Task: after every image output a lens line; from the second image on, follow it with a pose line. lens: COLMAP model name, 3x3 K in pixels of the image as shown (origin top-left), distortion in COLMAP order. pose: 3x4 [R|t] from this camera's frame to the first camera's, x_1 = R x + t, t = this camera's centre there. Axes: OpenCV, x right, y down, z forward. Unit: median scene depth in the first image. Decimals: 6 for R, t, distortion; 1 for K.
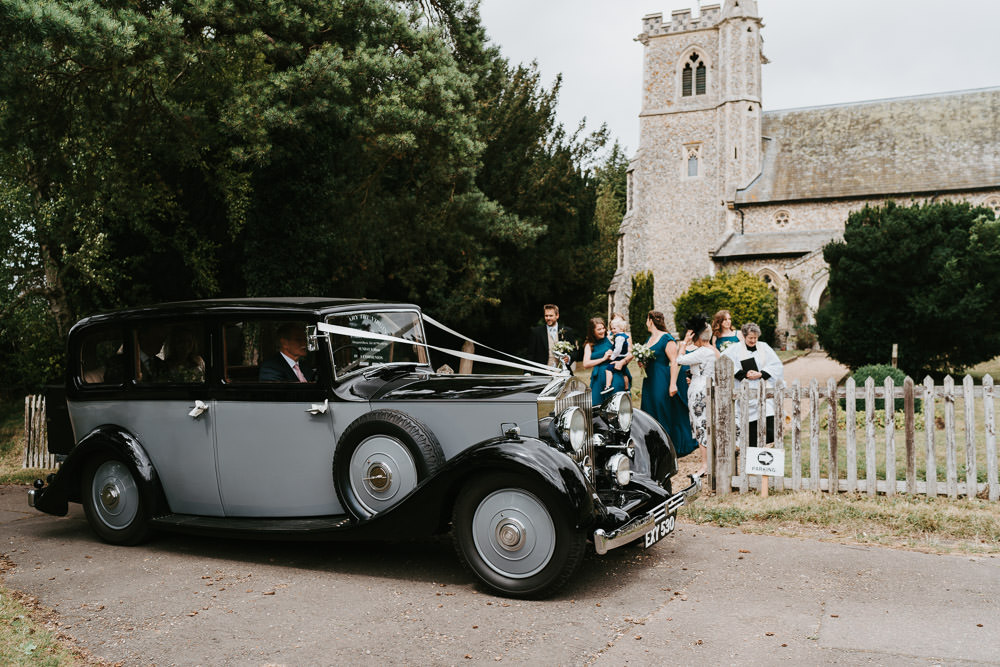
lens RADIAL K [[1223.9, 0, 500.0], [0, 1223.9, 333.5], [0, 0, 1]] dist [-0.014592, -0.028701]
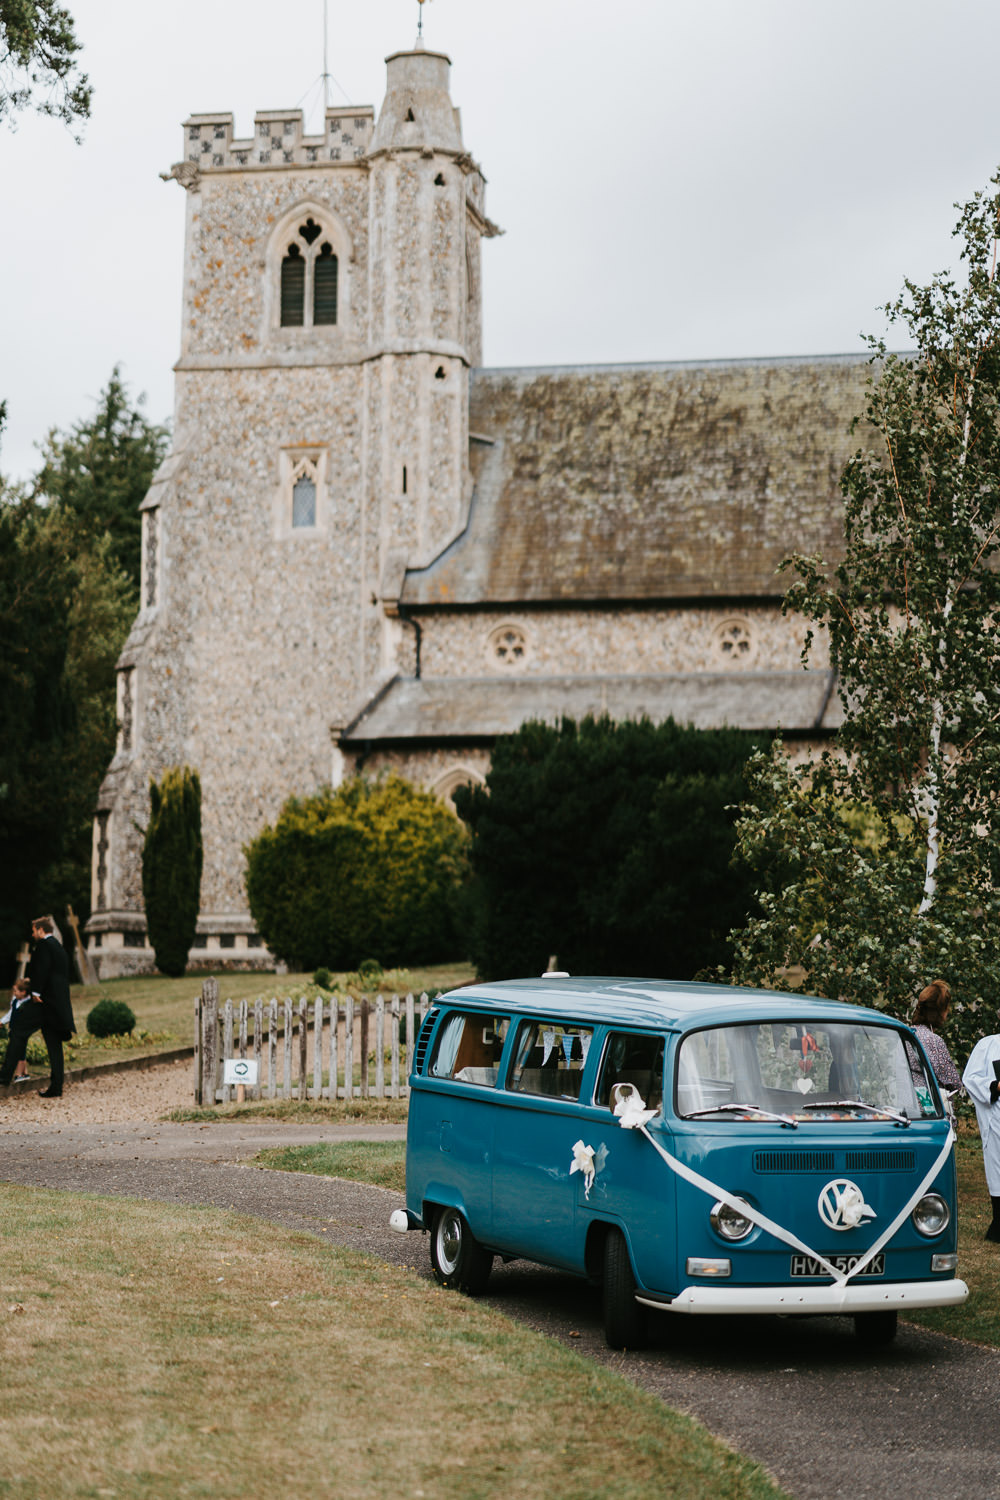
lens RADIAL K [[3716.1, 0, 499.4], [0, 3716.1, 663.8], [0, 0, 1]] dist [-0.016182, -0.080750]
pose [[0.980411, 0.012643, 0.196556, -0.021482], [0.000043, 0.997924, -0.064402, -0.004757], [-0.196962, 0.063149, 0.978375, -0.228252]]
